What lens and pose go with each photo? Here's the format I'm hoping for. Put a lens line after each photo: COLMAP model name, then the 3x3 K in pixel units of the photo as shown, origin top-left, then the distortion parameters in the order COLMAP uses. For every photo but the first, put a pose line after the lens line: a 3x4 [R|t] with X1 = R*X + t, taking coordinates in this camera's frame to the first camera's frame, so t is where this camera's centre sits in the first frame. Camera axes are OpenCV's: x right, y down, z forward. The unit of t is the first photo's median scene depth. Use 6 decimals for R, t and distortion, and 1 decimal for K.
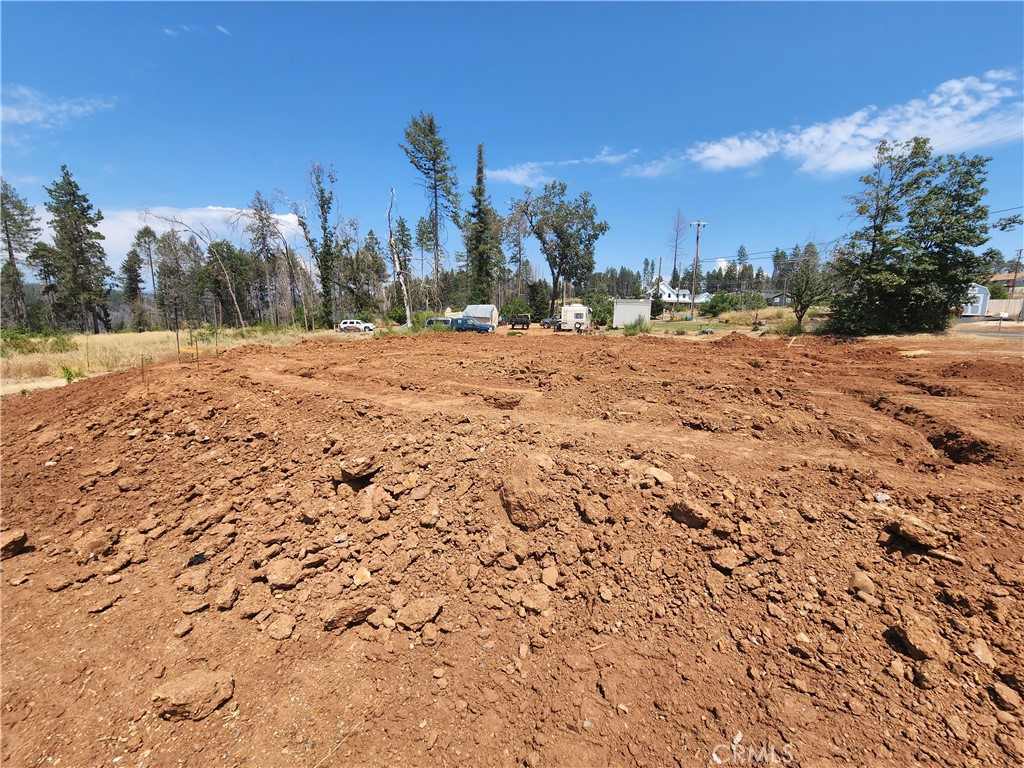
lens RADIAL K [[421.9, 0, 512.7], [0, 421.9, 384.7], [0, 0, 1]] dist [-0.001566, -0.000534]
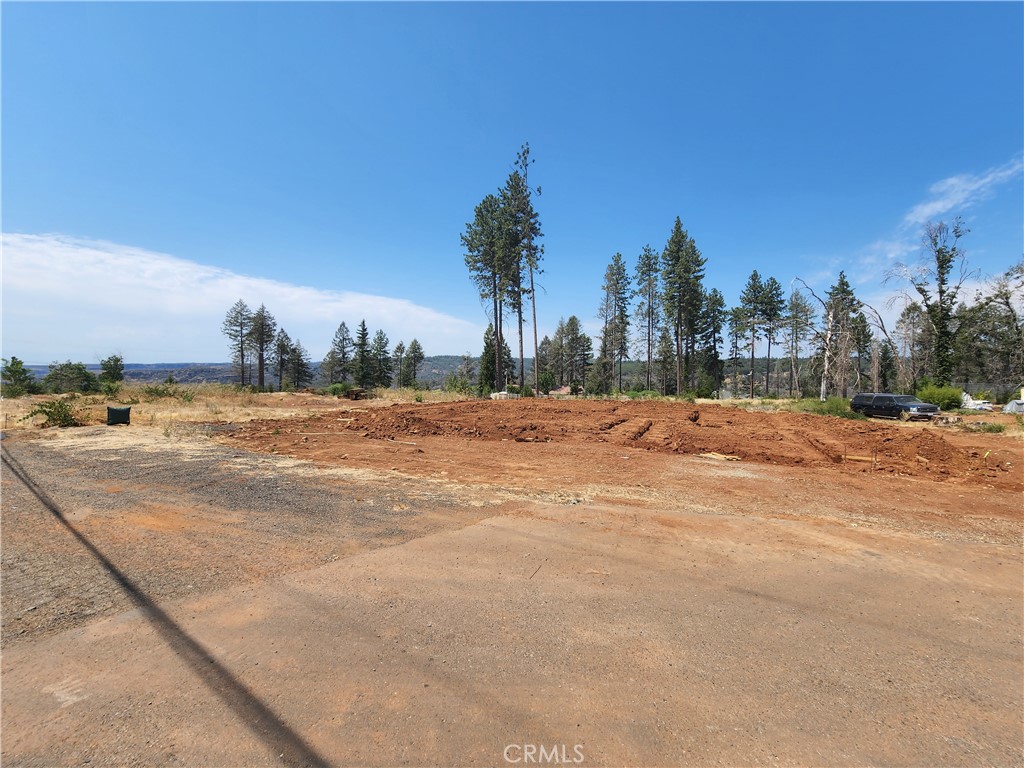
lens RADIAL K [[421.9, 0, 514.1], [0, 421.9, 385.2], [0, 0, 1]] dist [-0.001566, -0.000534]
pose [[-0.041740, 0.011381, -0.999064, 0.282565], [-0.172176, 0.984894, 0.018413, -0.024635], [0.984181, 0.172783, -0.039150, 0.115663]]
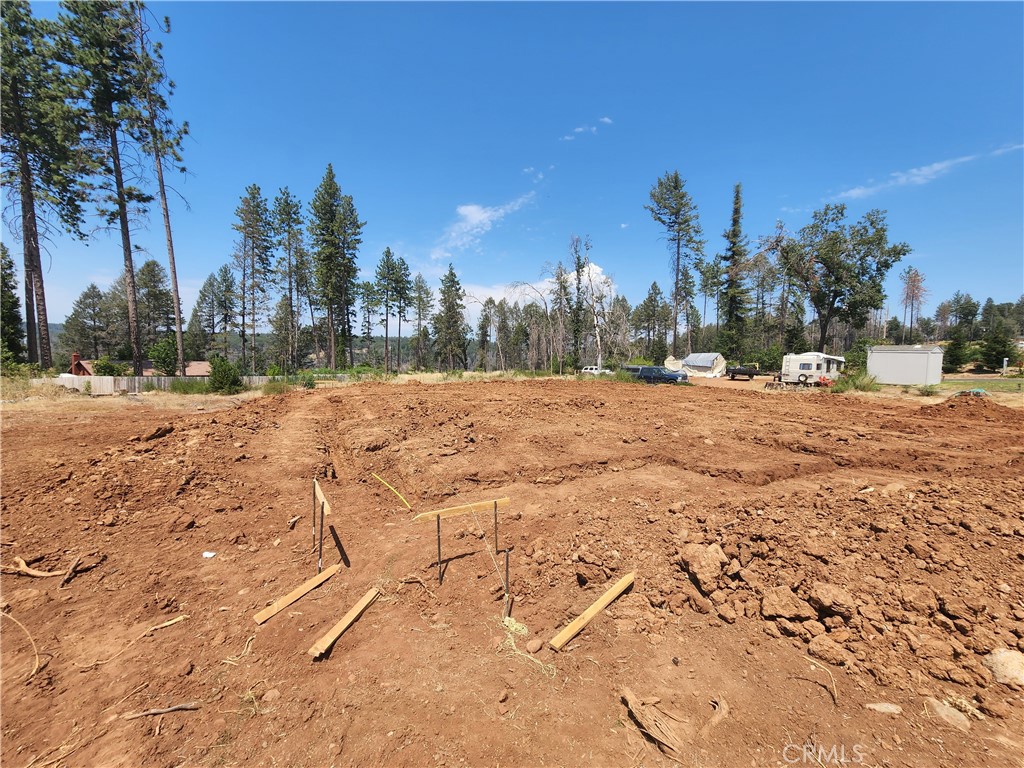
lens RADIAL K [[421.9, 0, 512.1], [0, 421.9, 386.4], [0, 0, 1]] dist [-0.001566, -0.000534]
pose [[0.772245, 0.047419, -0.633553, 0.101694], [-0.113494, 0.991467, -0.064131, -0.003514], [0.625105, 0.121429, 0.771037, 0.008661]]
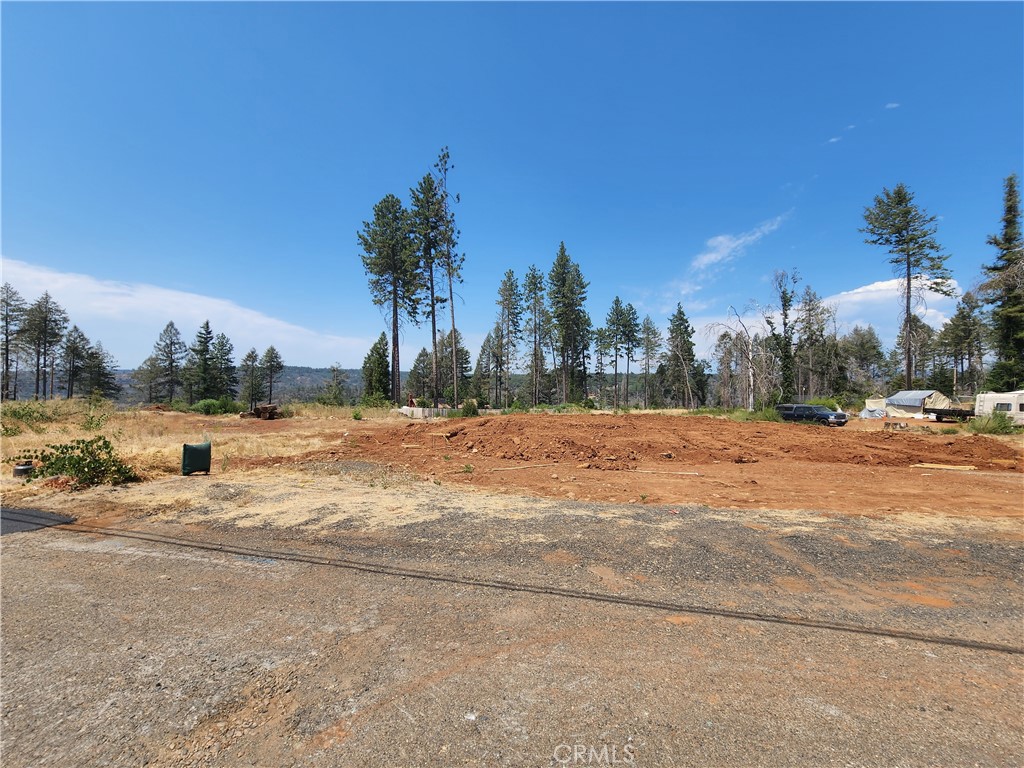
lens RADIAL K [[421.9, 0, 512.9], [0, 421.9, 388.3], [0, 0, 1]] dist [-0.001566, -0.000534]
pose [[0.298926, -0.011213, -0.954210, 0.247251], [-0.161722, 0.984872, -0.062236, -0.007638], [0.940473, 0.172921, 0.292591, 0.009747]]
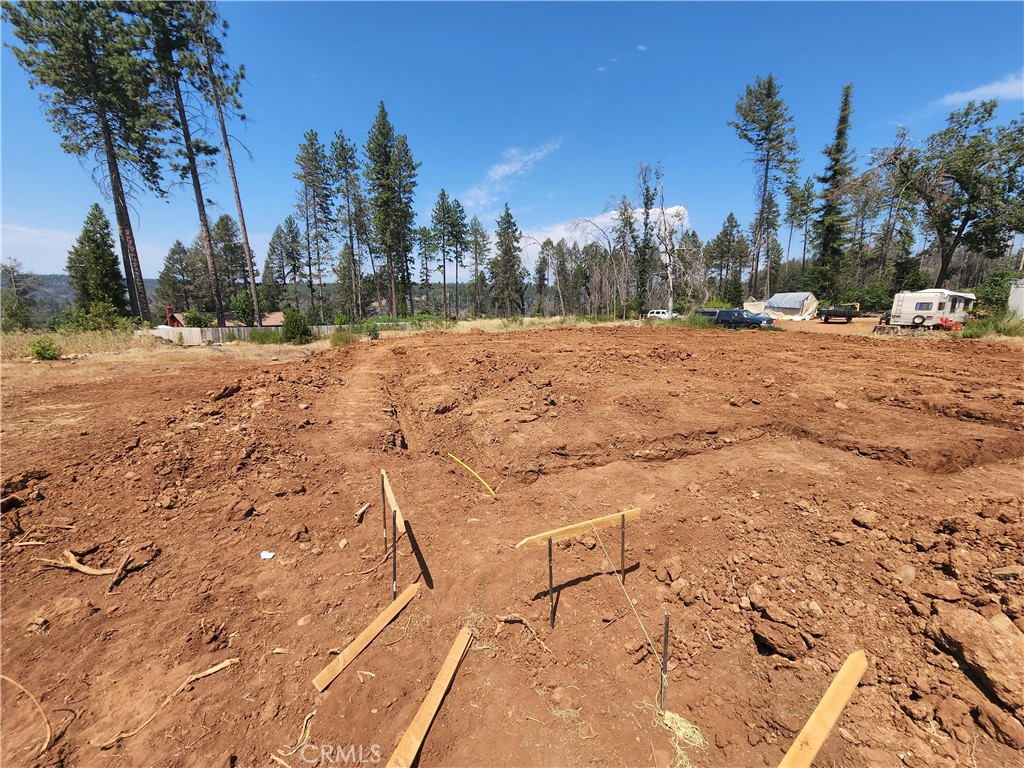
lens RADIAL K [[421.9, 0, 511.7], [0, 421.9, 385.2], [0, 0, 1]] dist [-0.001566, -0.000534]
pose [[0.680755, 0.131435, -0.720623, 0.090799], [-0.110547, 0.990937, 0.076307, -0.005088], [0.724122, 0.027716, 0.689115, 0.013903]]
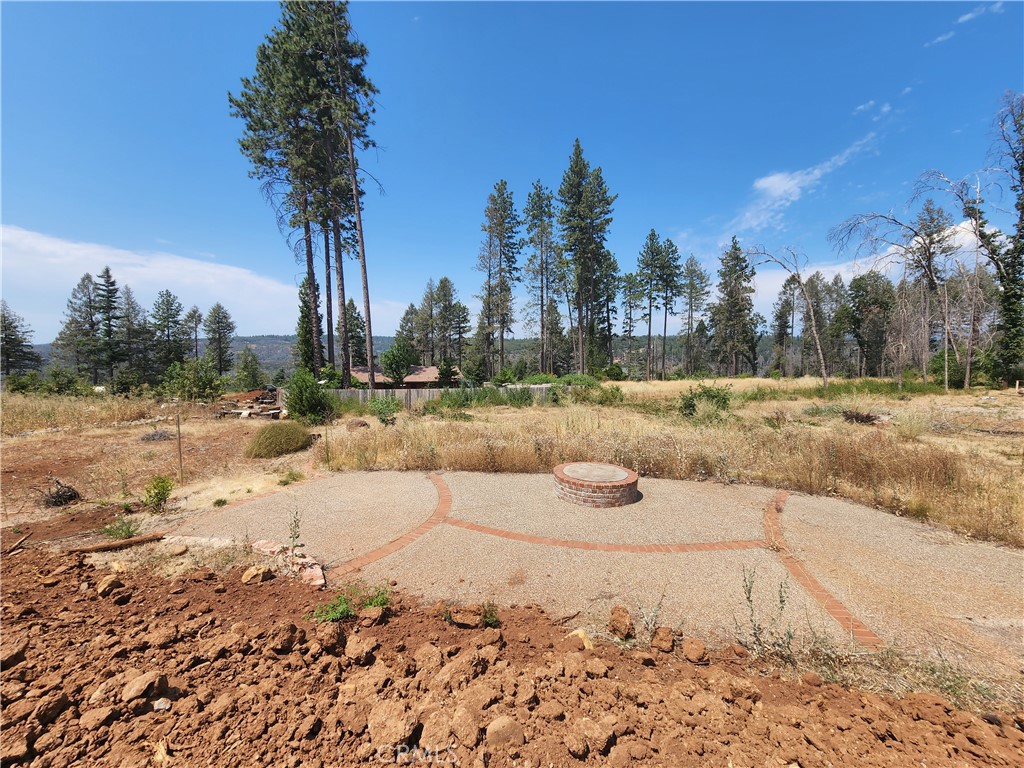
lens RADIAL K [[421.9, 0, 515.9], [0, 421.9, 386.5], [0, 0, 1]] dist [-0.001566, -0.000534]
pose [[0.248875, 0.060223, -0.966662, -0.032350], [-0.150987, 0.988275, 0.022697, -0.030094], [0.956695, 0.140304, 0.255050, 0.155281]]
